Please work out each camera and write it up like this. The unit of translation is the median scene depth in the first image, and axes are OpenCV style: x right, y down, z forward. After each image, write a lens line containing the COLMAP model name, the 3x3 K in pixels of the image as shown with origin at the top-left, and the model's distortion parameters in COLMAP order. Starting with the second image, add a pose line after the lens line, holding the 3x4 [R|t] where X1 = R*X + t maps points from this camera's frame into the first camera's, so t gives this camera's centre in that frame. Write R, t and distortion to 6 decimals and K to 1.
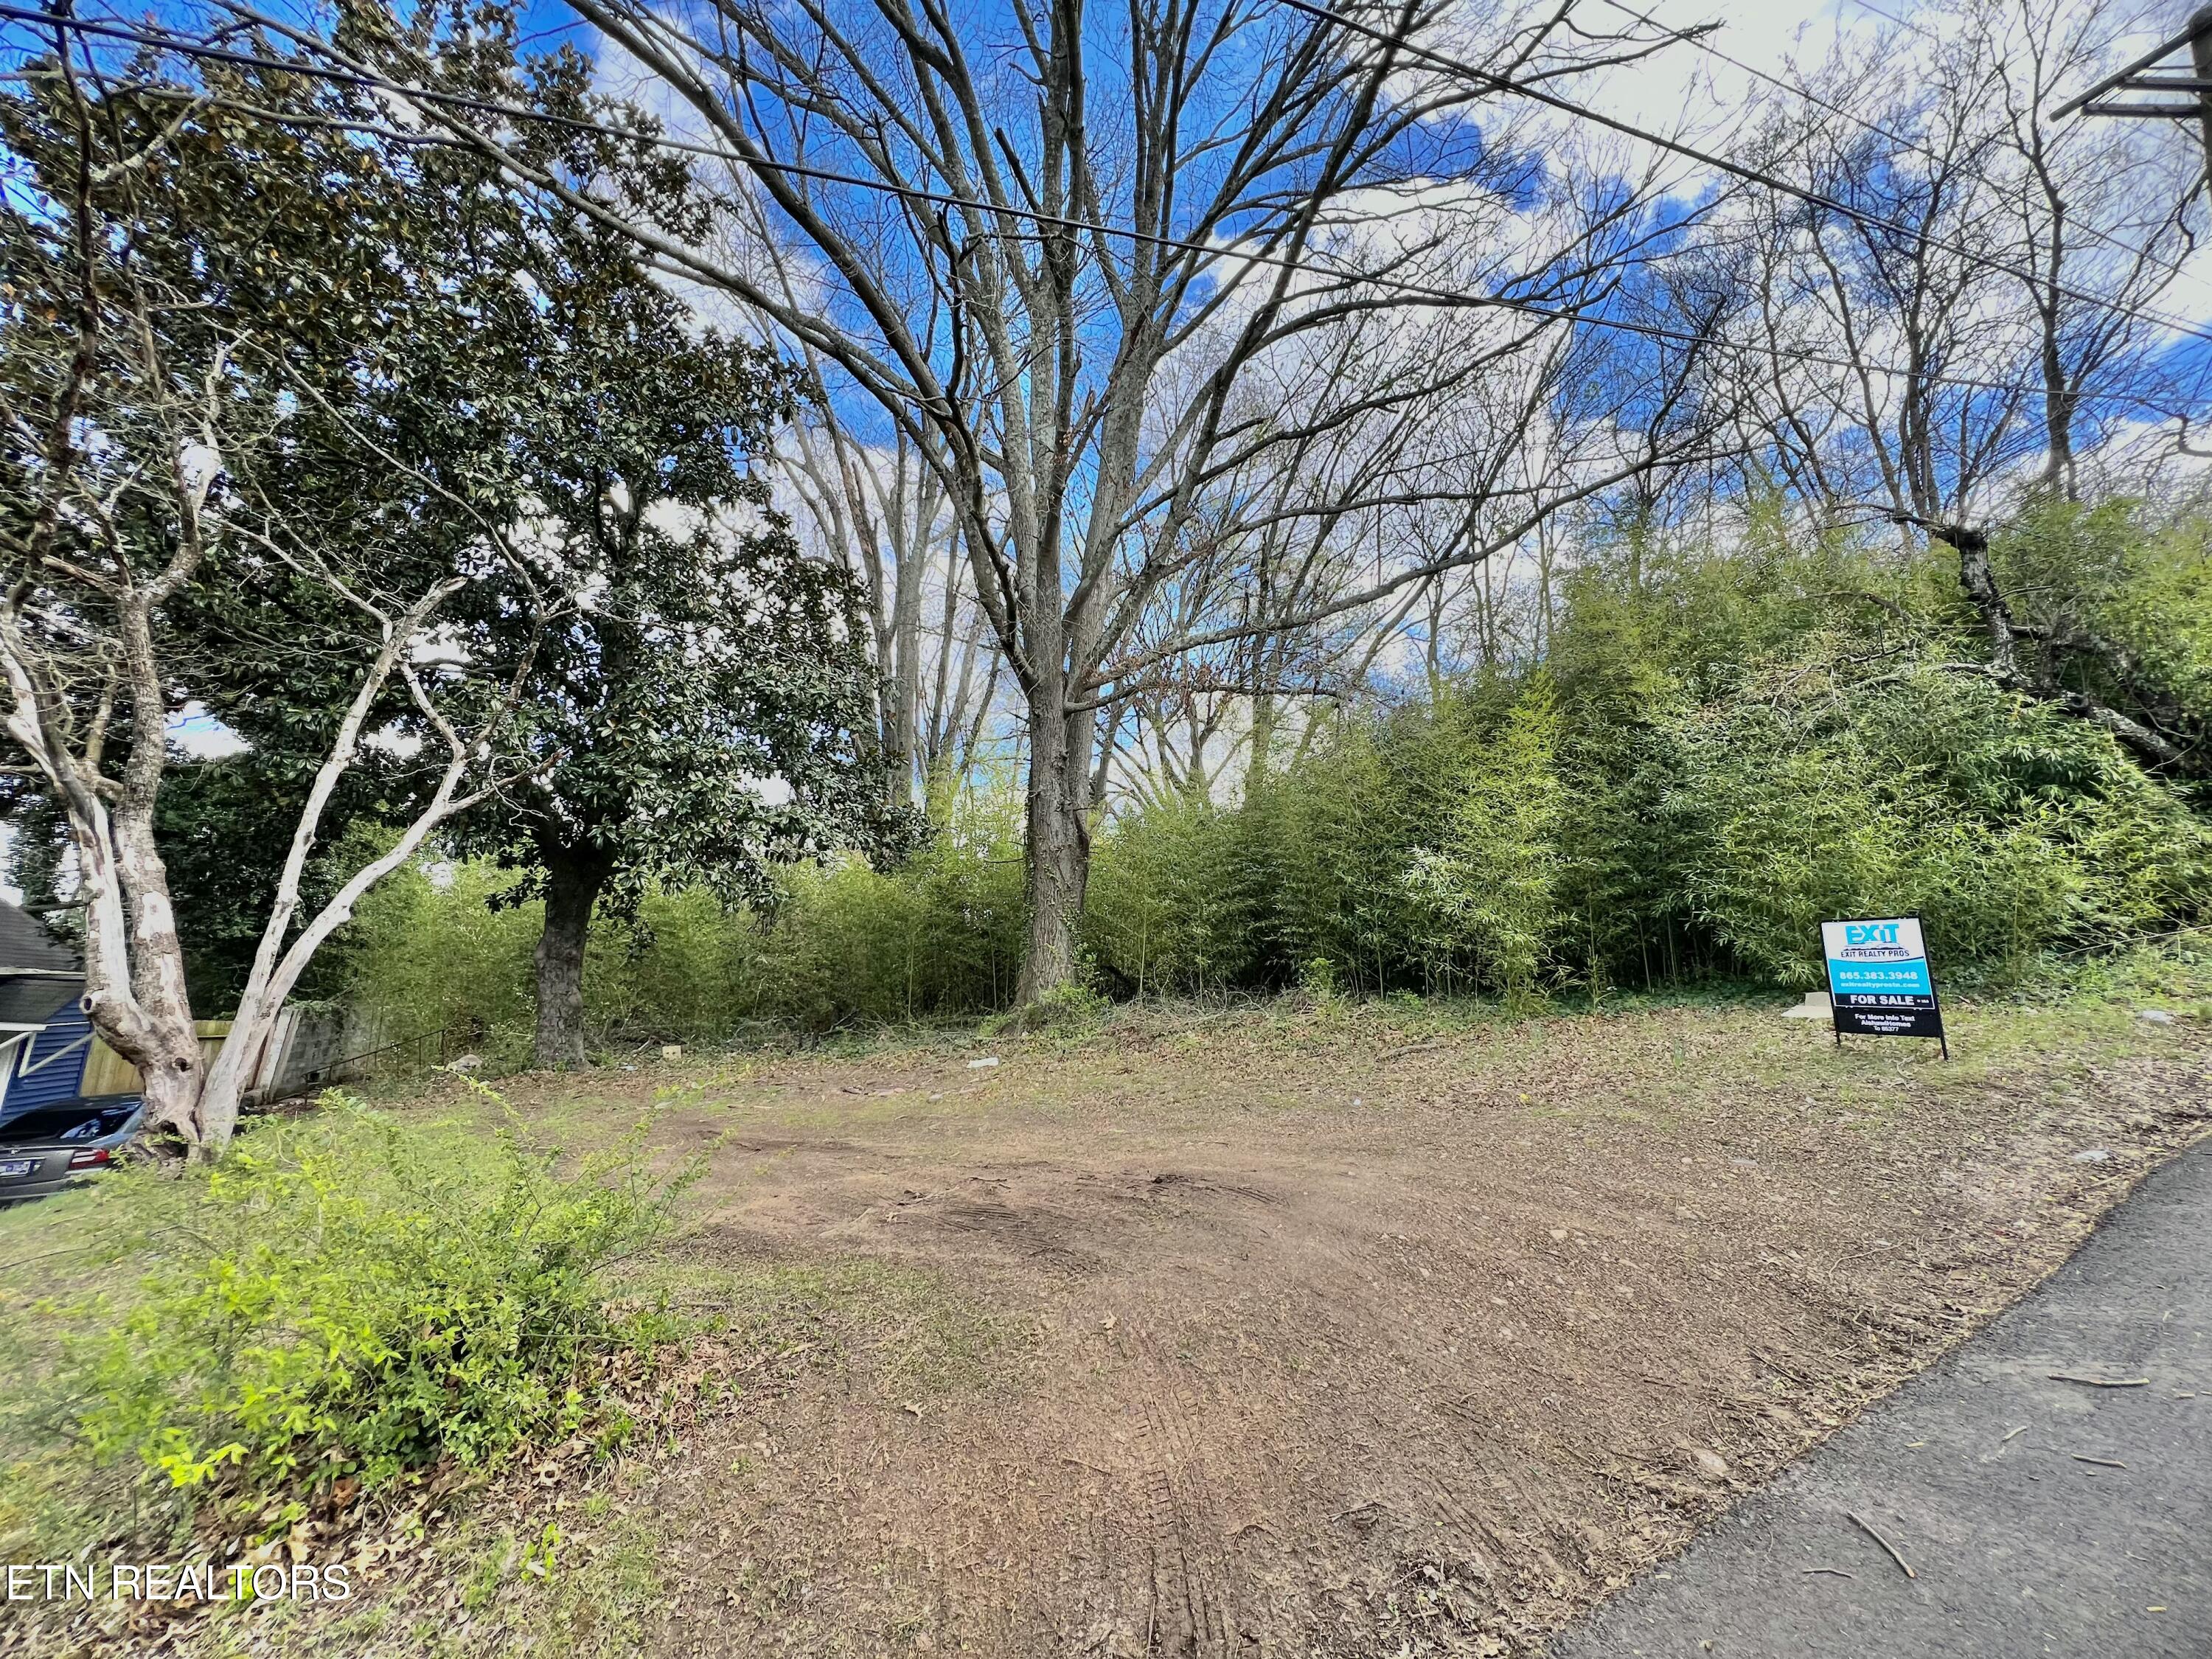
lens RADIAL K [[885.3, 0, 1106.0], [0, 885.3, 829.5], [0, 0, 1]] dist [-0.002181, -0.000066]
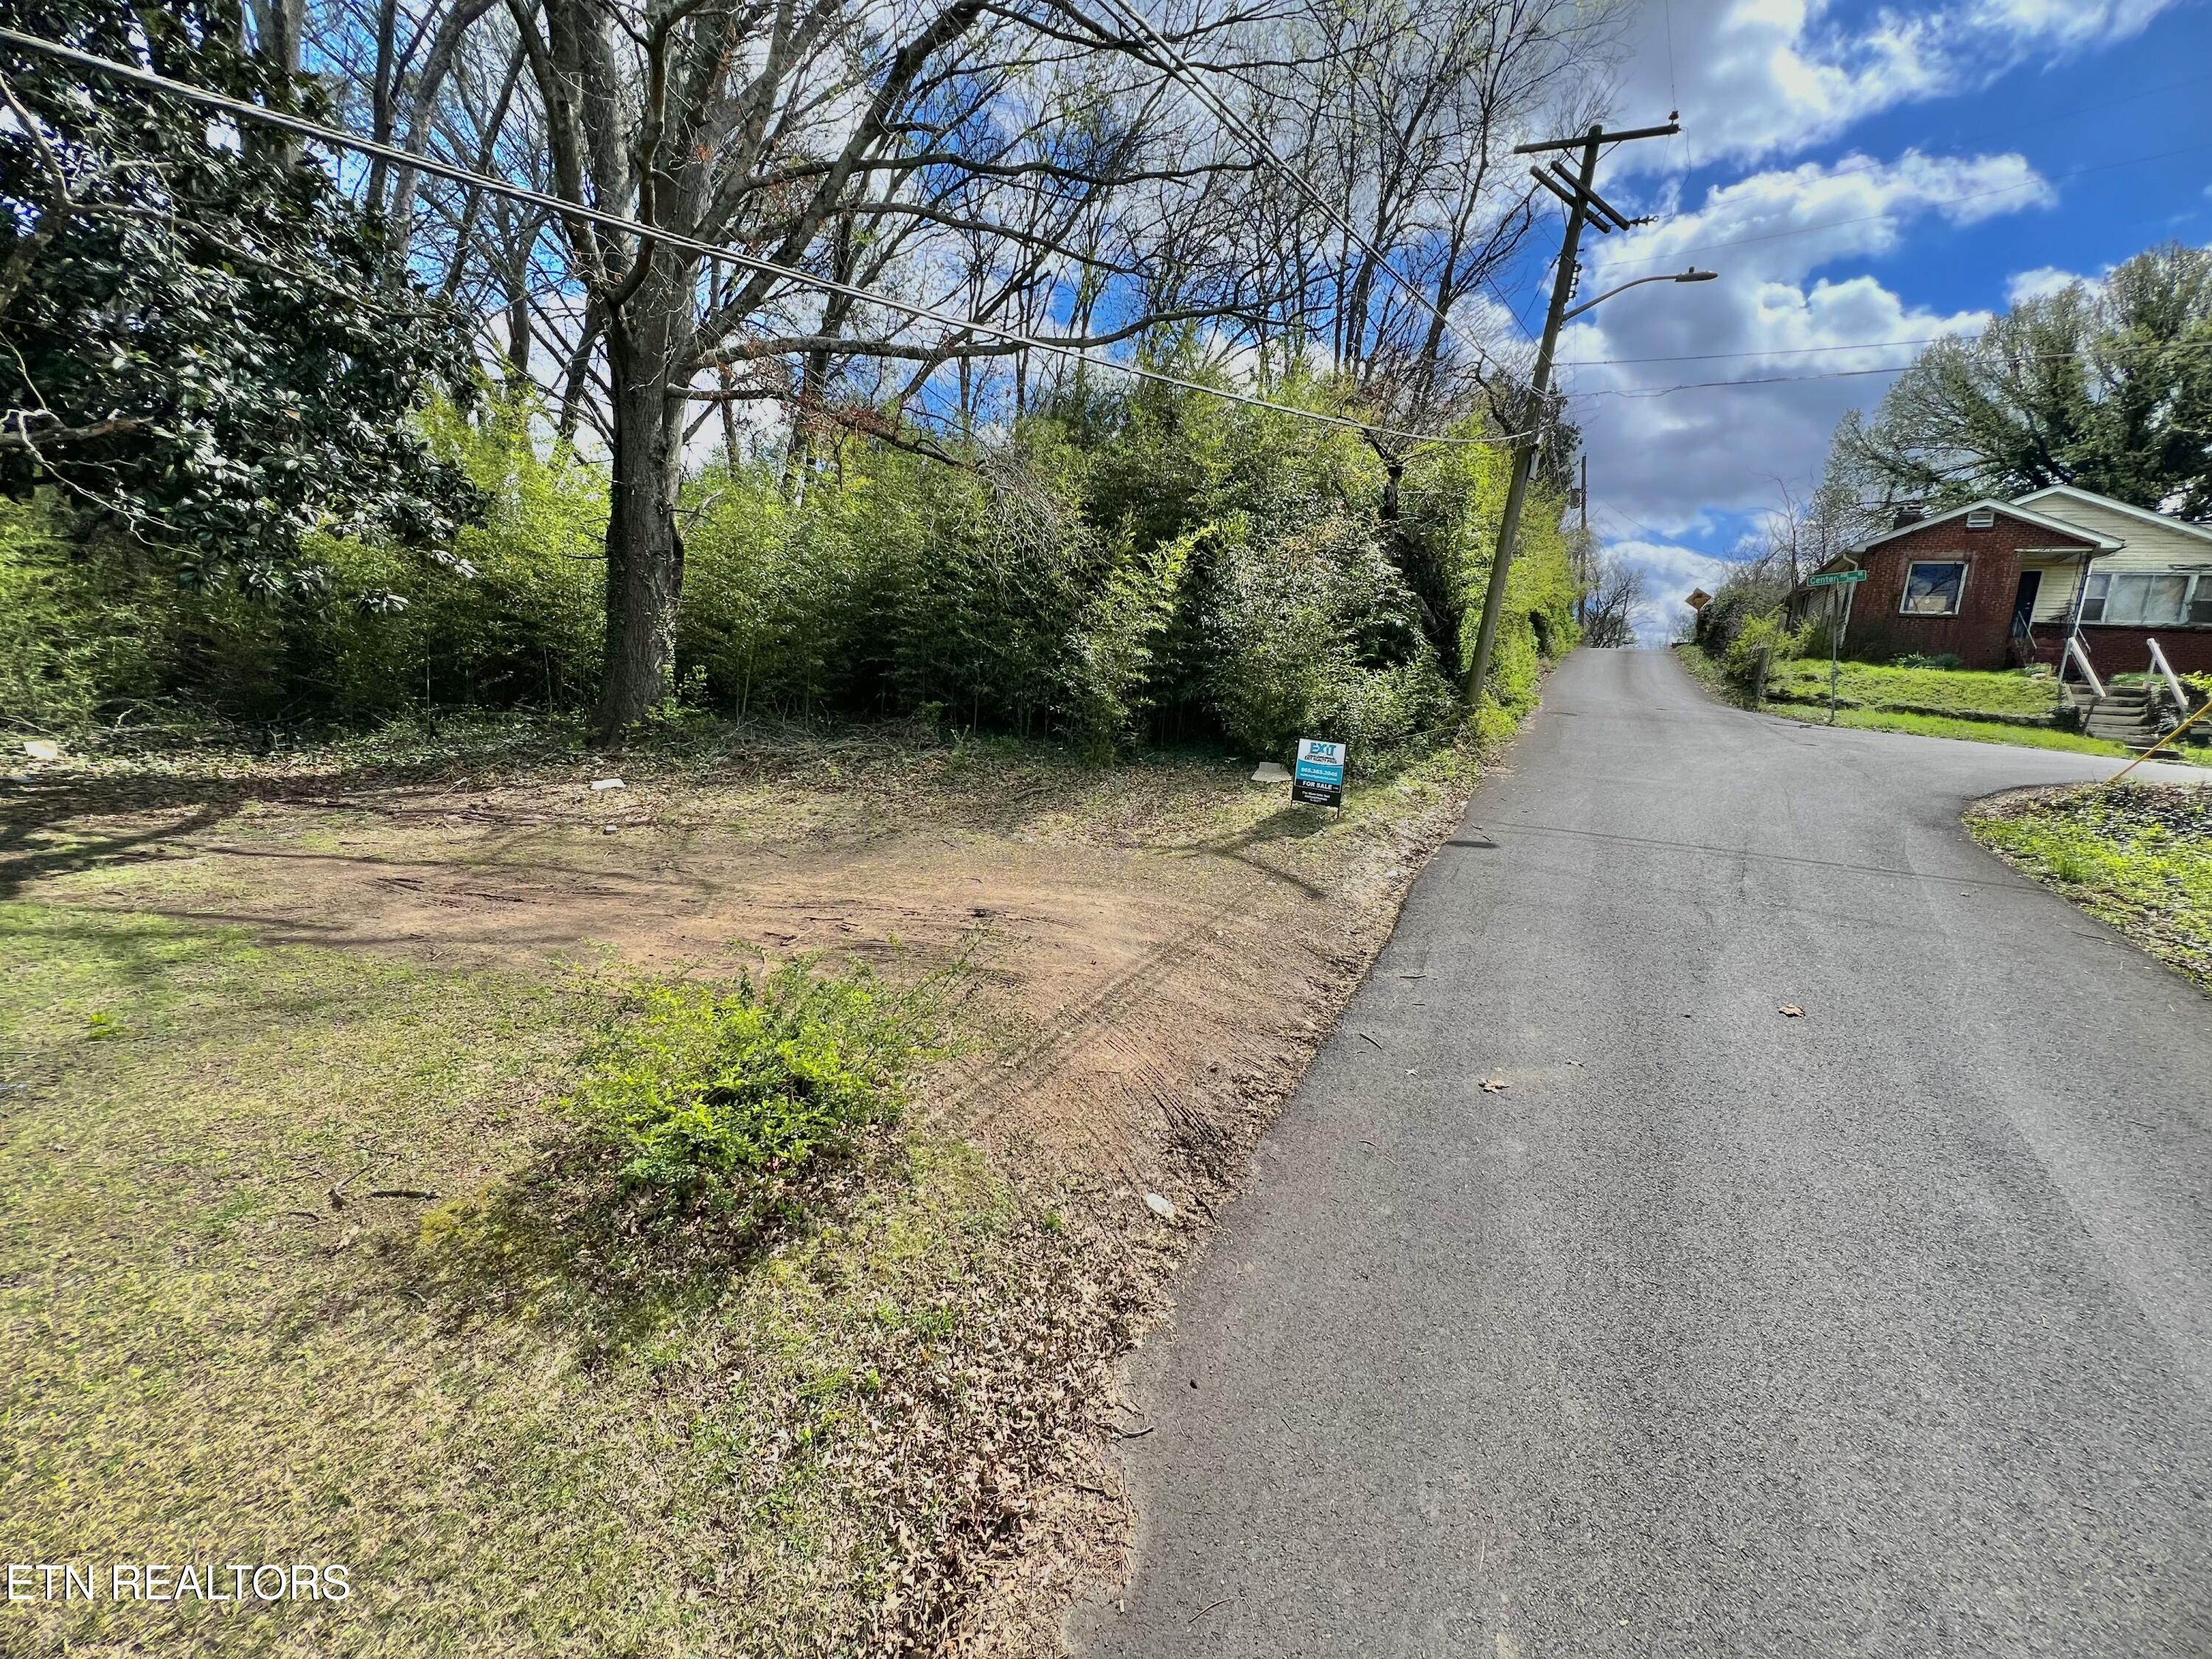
lens RADIAL K [[885.3, 0, 1106.0], [0, 885.3, 829.5], [0, 0, 1]] dist [-0.002181, -0.000066]
pose [[0.813821, -0.021324, 0.580725, -0.358530], [-0.189775, 0.934785, 0.300272, -0.125543], [-0.549256, -0.354574, 0.756700, -0.105887]]
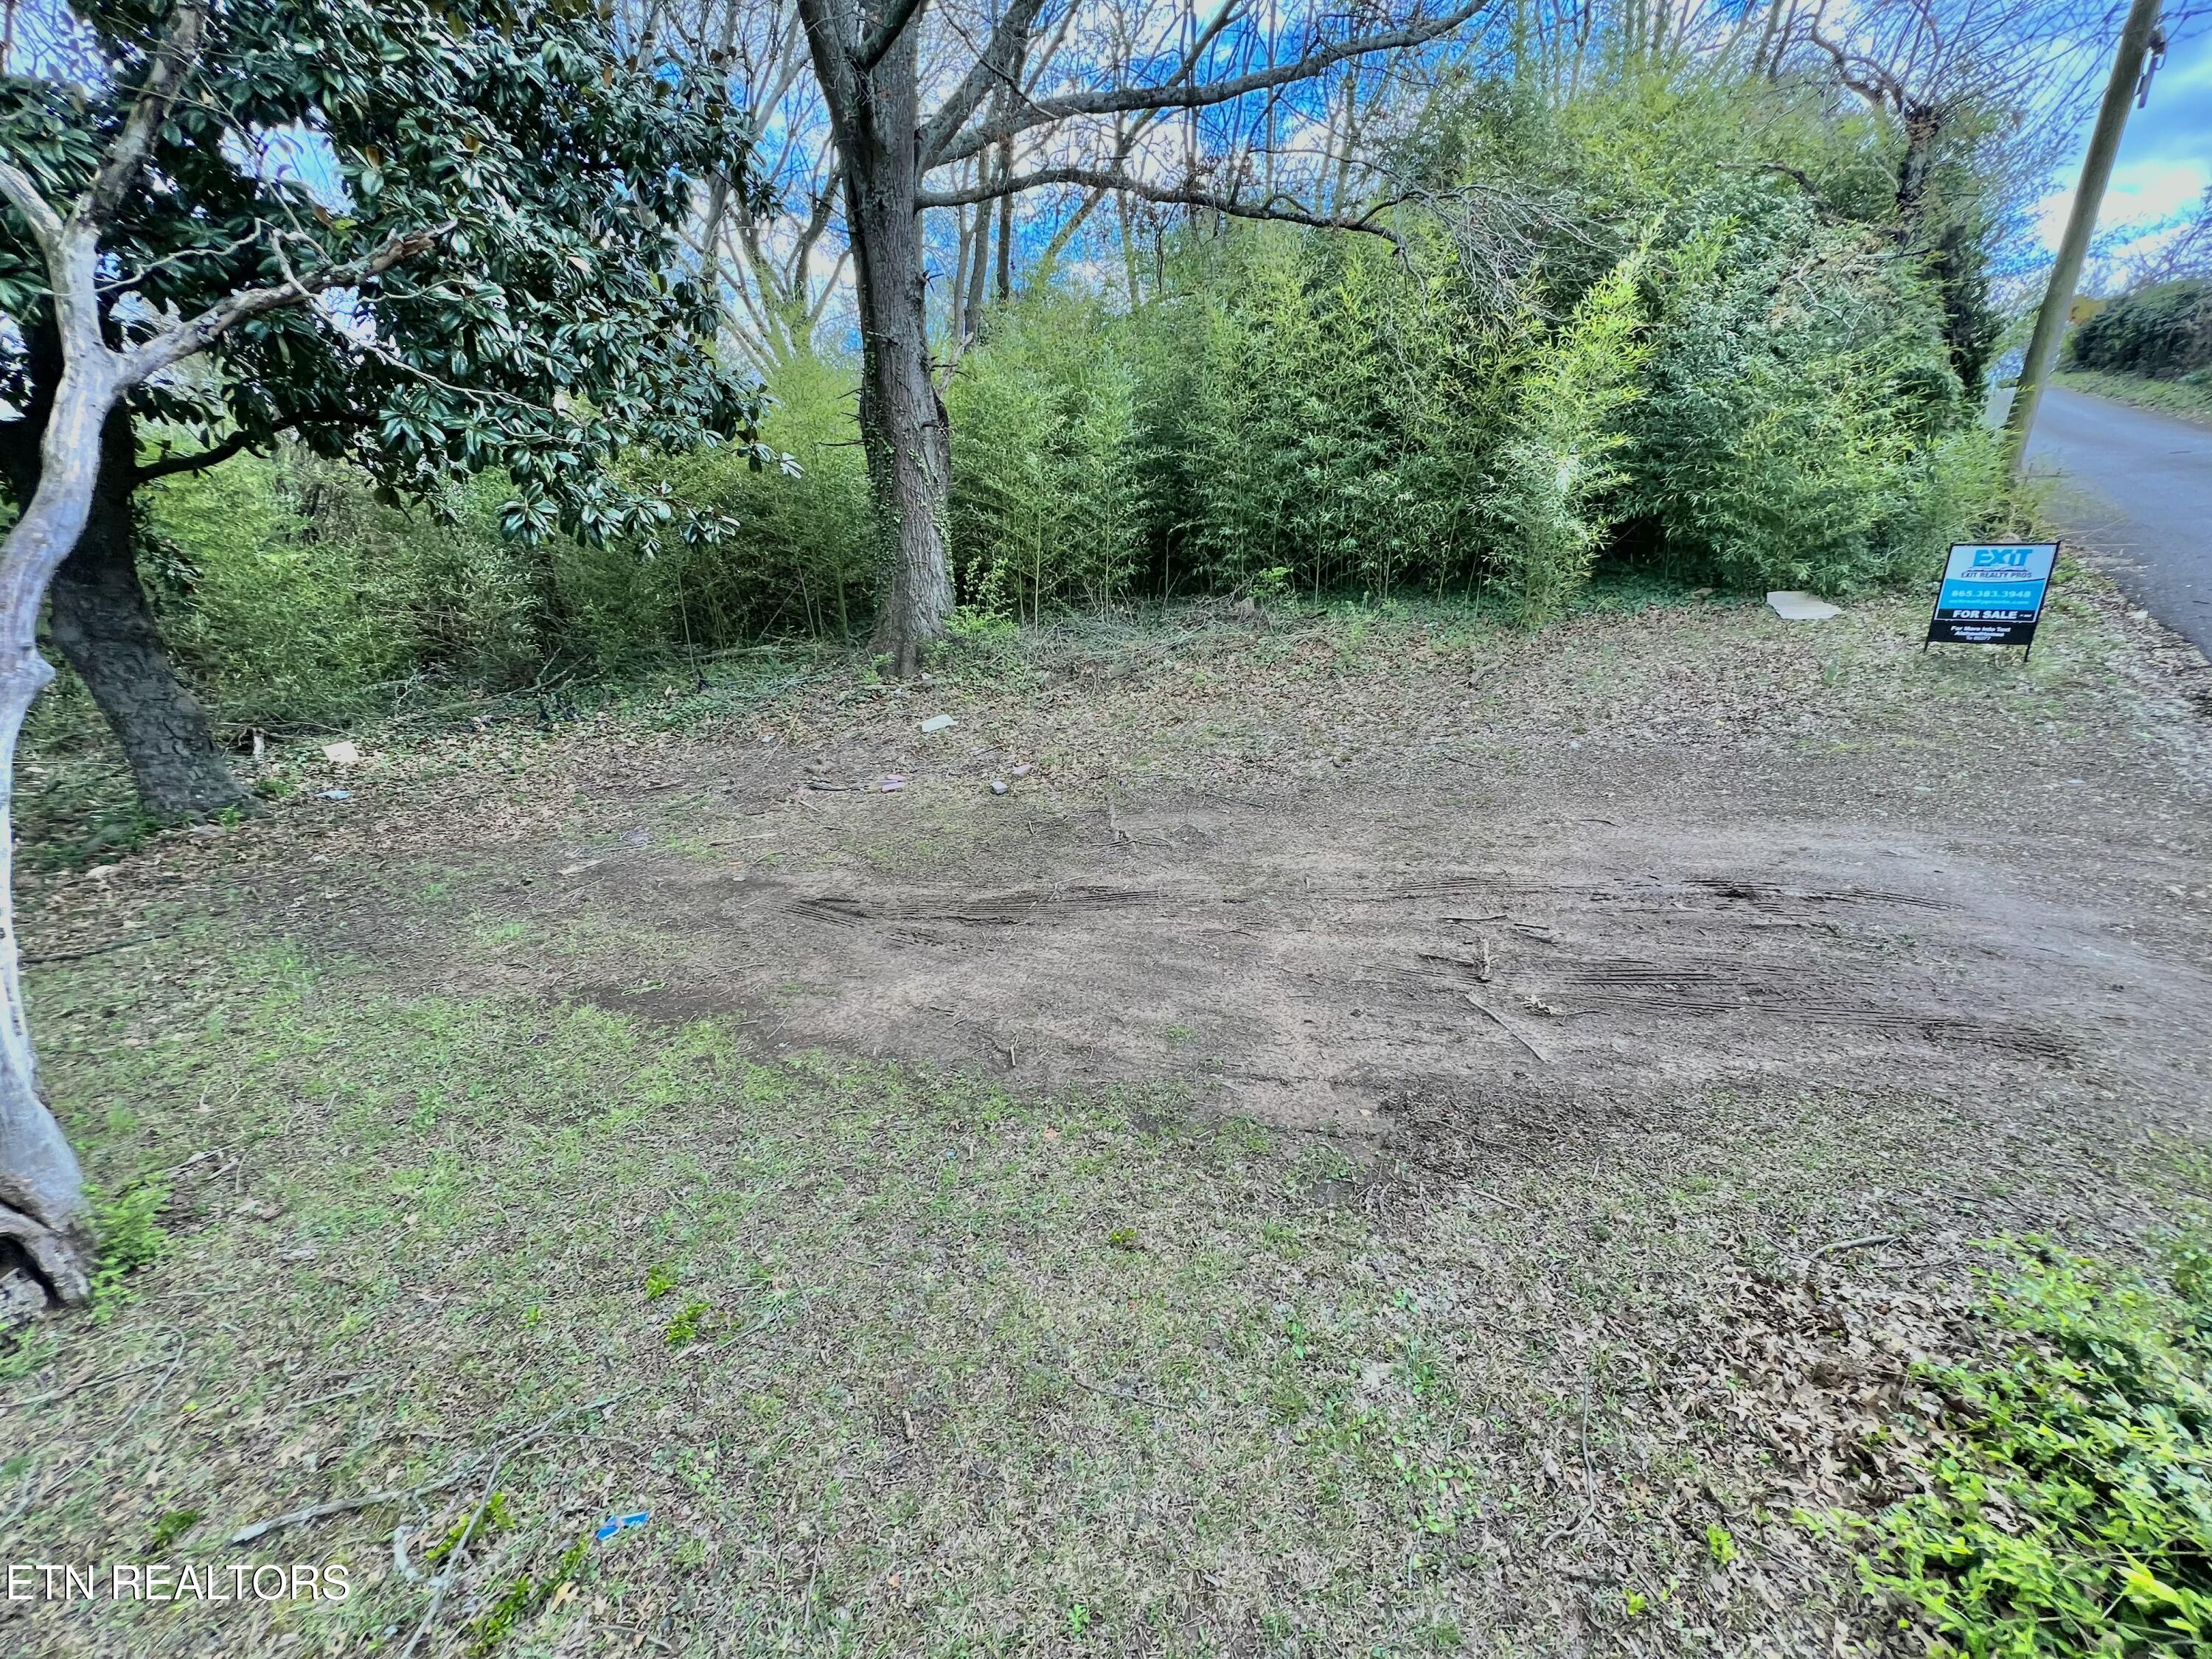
lens RADIAL K [[885.3, 0, 1106.0], [0, 885.3, 829.5], [0, 0, 1]] dist [-0.002181, -0.000066]
pose [[0.879551, -0.182293, 0.439500, -0.517490], [-0.042076, 0.890278, 0.453469, -0.030090], [-0.473941, -0.417342, 0.775374, 0.350708]]
